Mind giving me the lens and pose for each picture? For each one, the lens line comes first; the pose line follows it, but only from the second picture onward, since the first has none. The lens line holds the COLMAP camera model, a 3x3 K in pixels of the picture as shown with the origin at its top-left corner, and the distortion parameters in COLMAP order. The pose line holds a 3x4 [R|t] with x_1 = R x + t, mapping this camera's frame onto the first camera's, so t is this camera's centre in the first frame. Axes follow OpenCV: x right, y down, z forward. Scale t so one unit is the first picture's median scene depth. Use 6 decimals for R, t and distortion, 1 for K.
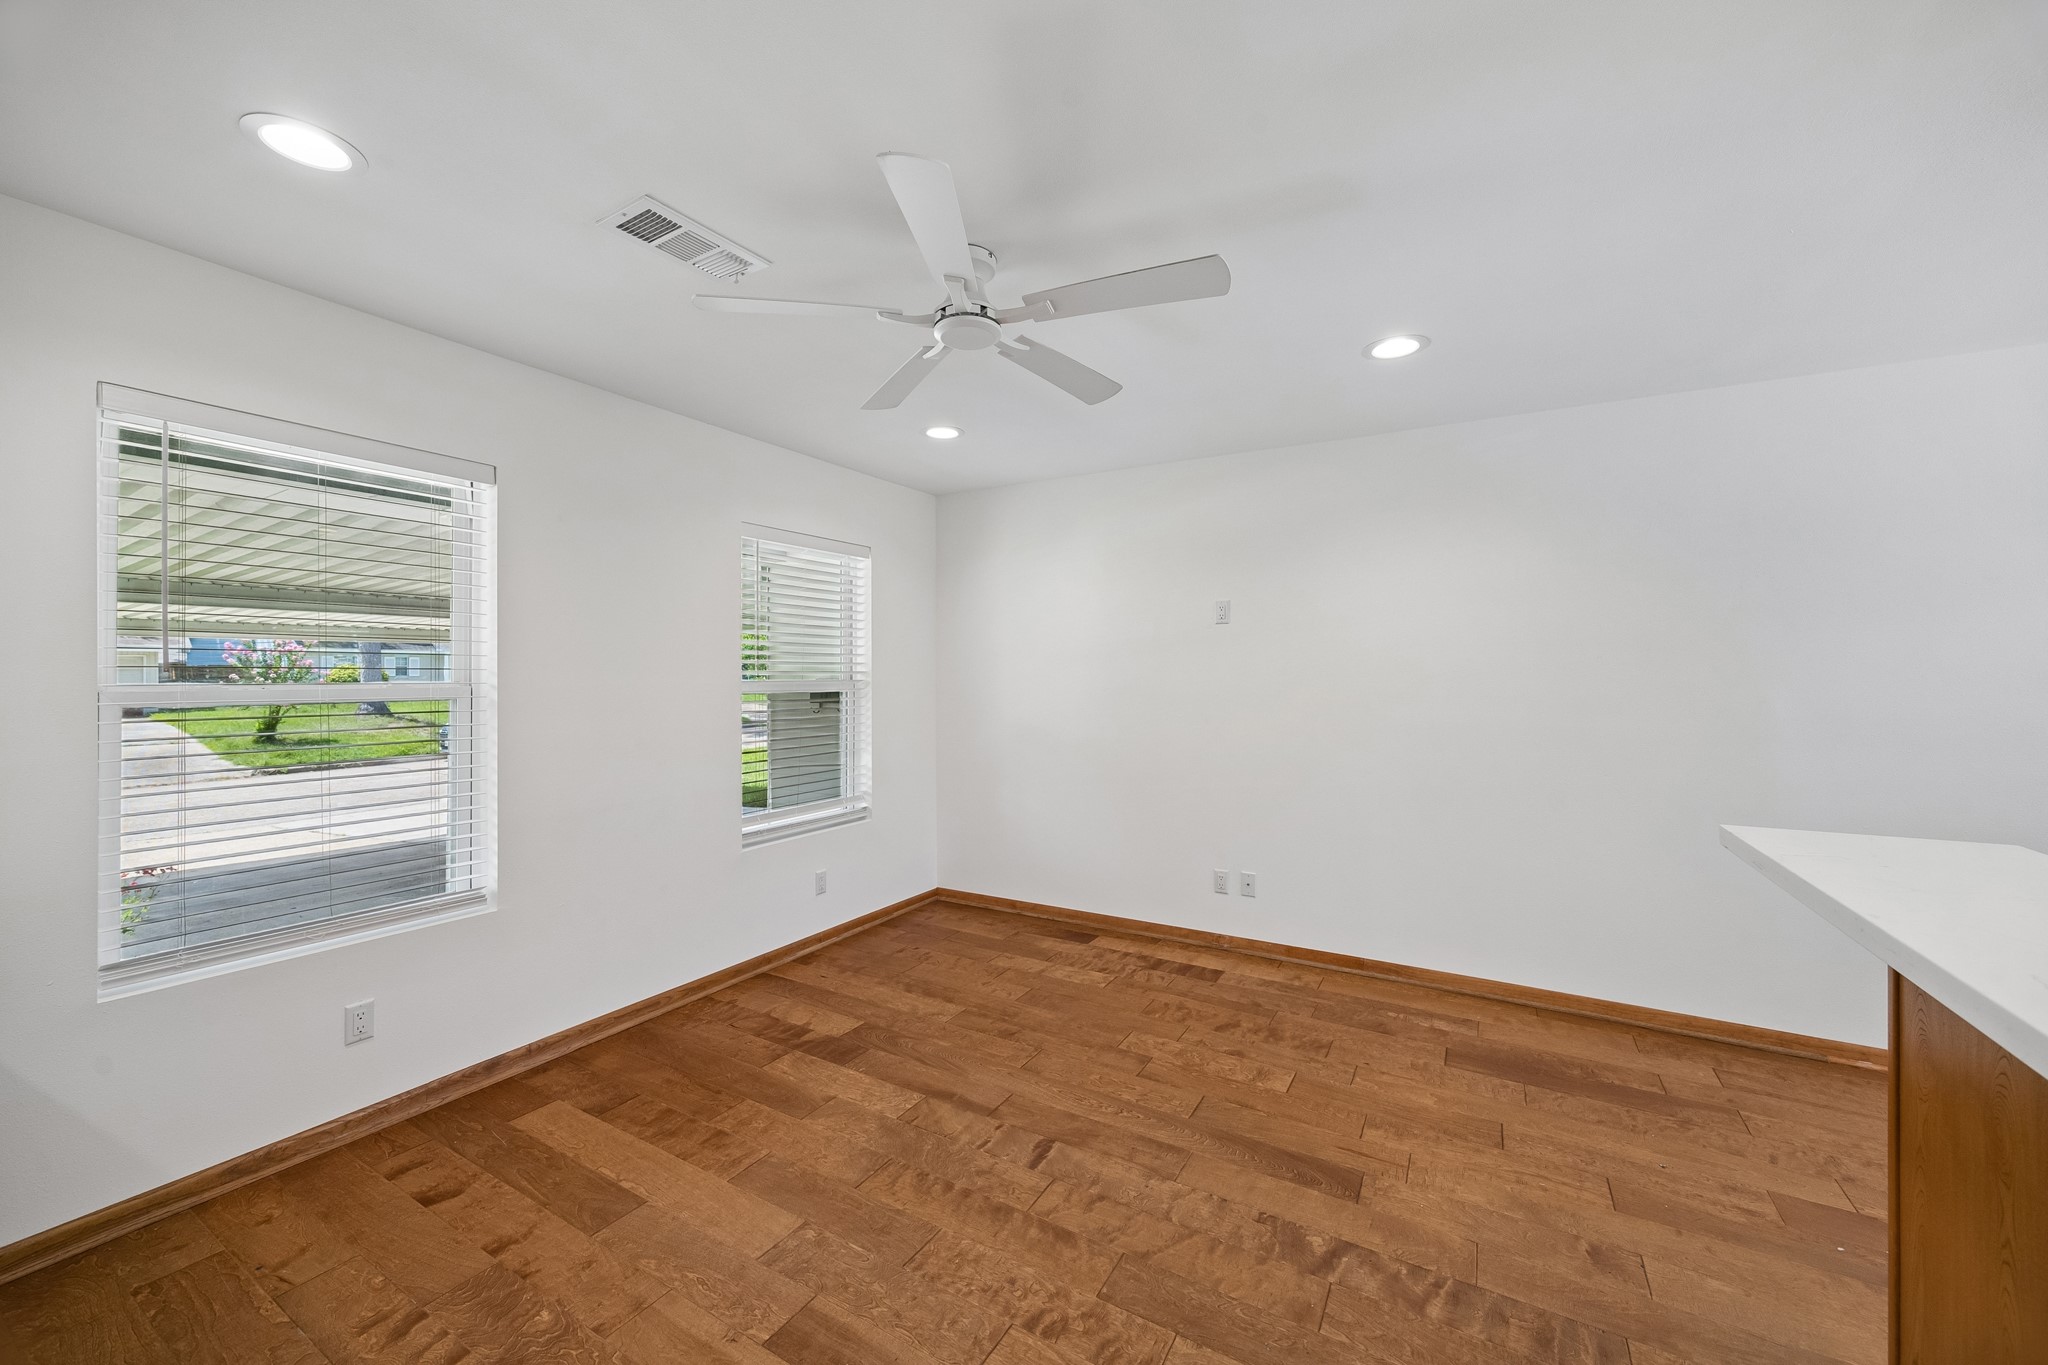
lens RADIAL K [[790.3, 0, 1030.0], [0, 790.3, 676.5], [0, 0, 1]] dist [-0.004318, -0.000109]
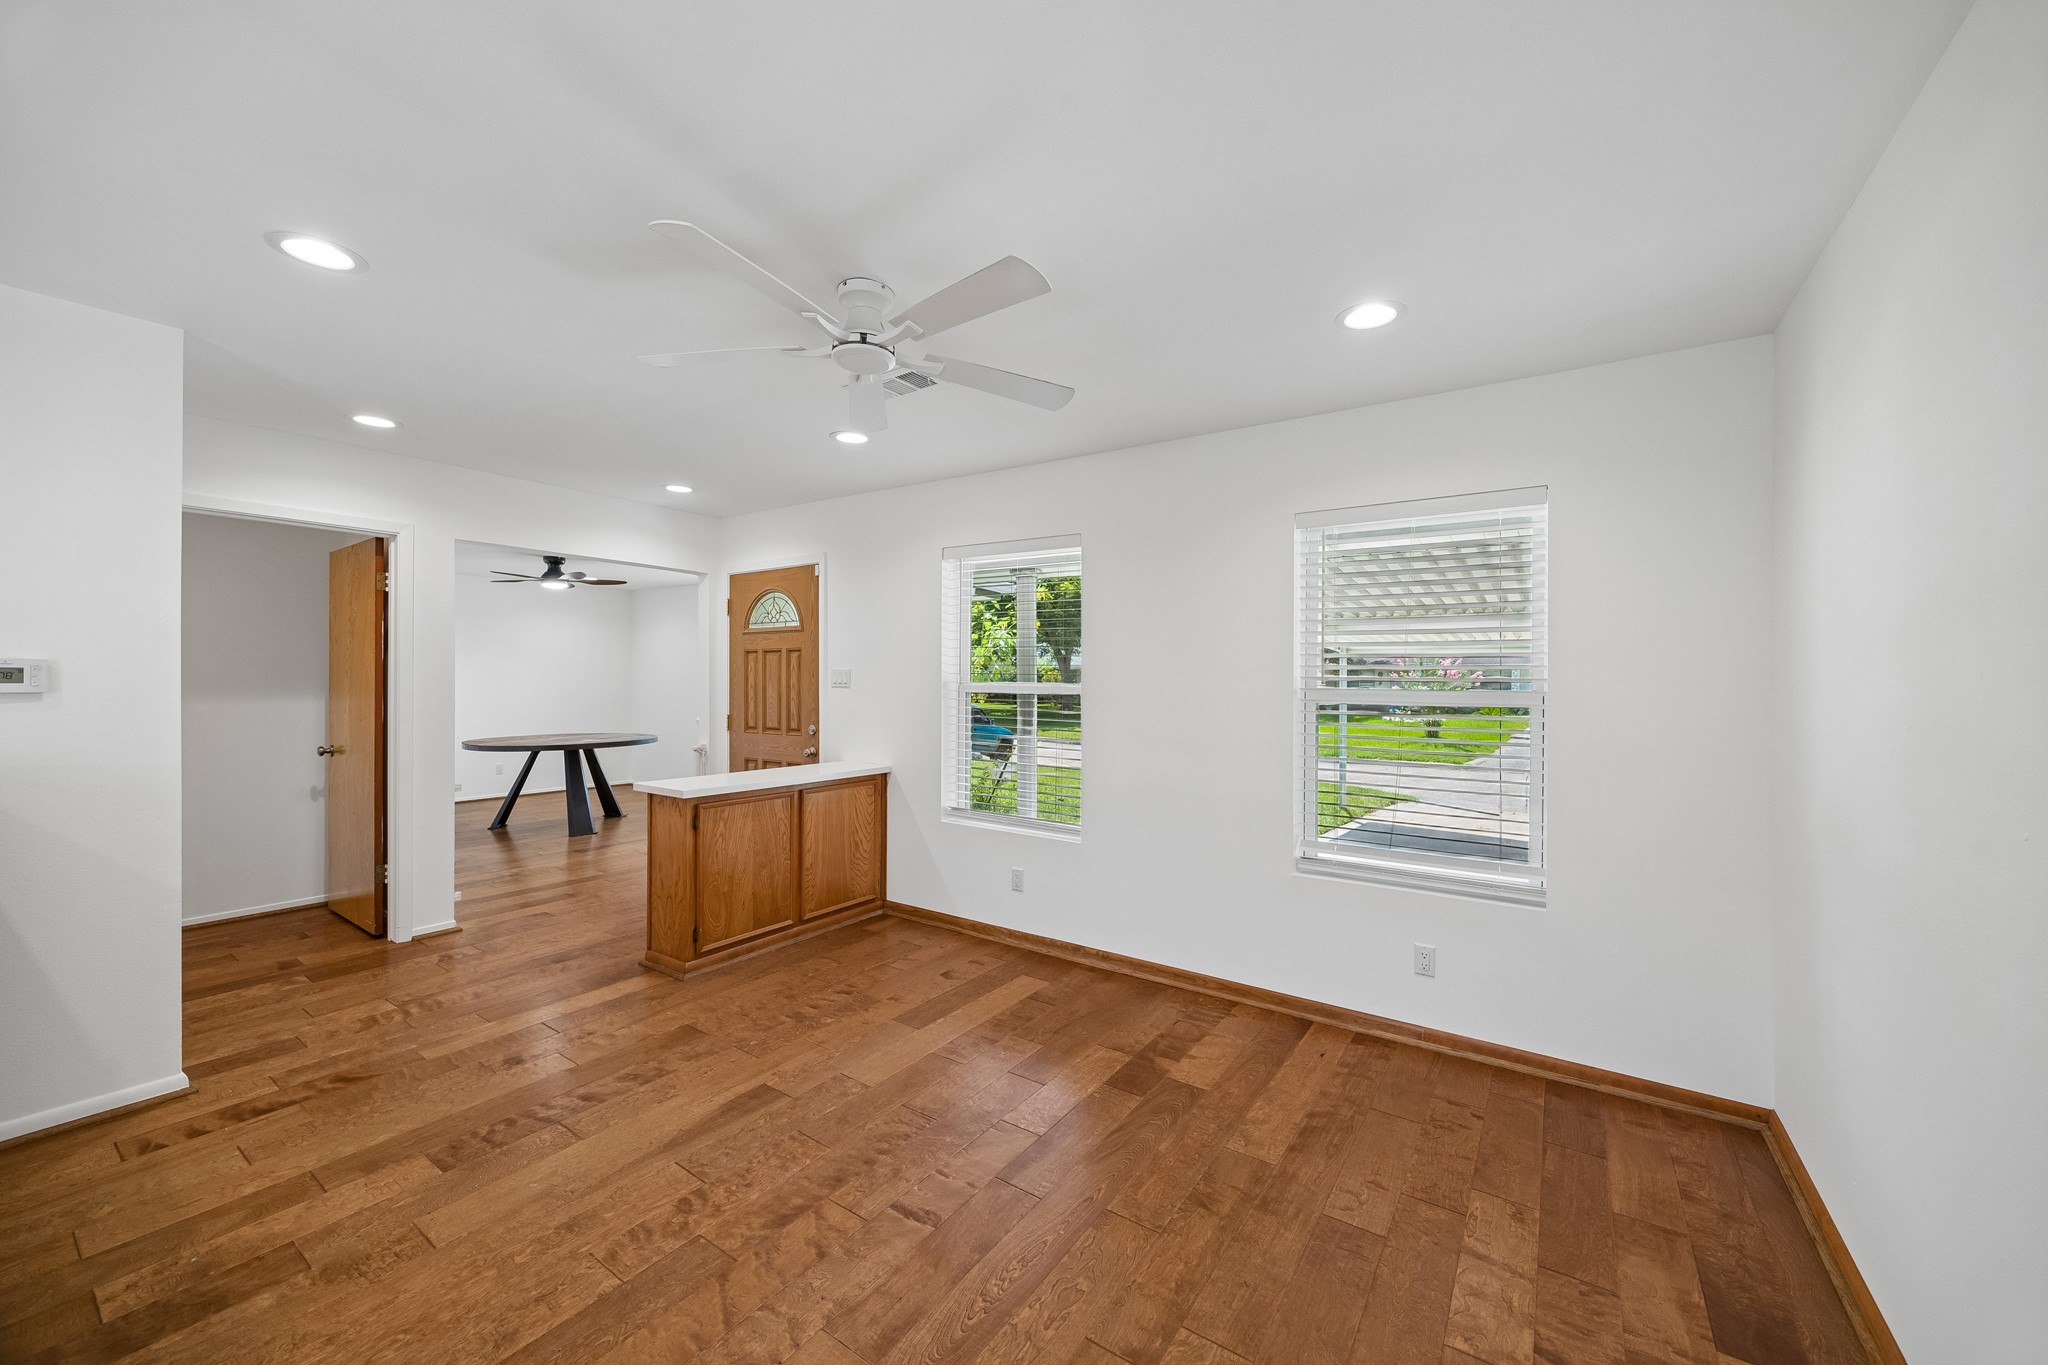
lens RADIAL K [[790.3, 0, 1029.3], [0, 790.3, 678.3], [0, 0, 1]] dist [-0.004318, -0.000109]
pose [[-0.085461, -0.001144, -0.996341, 0.805759], [-0.015088, 0.999886, 0.000146, -0.001262], [0.996227, 0.015045, -0.085469, 1.083697]]
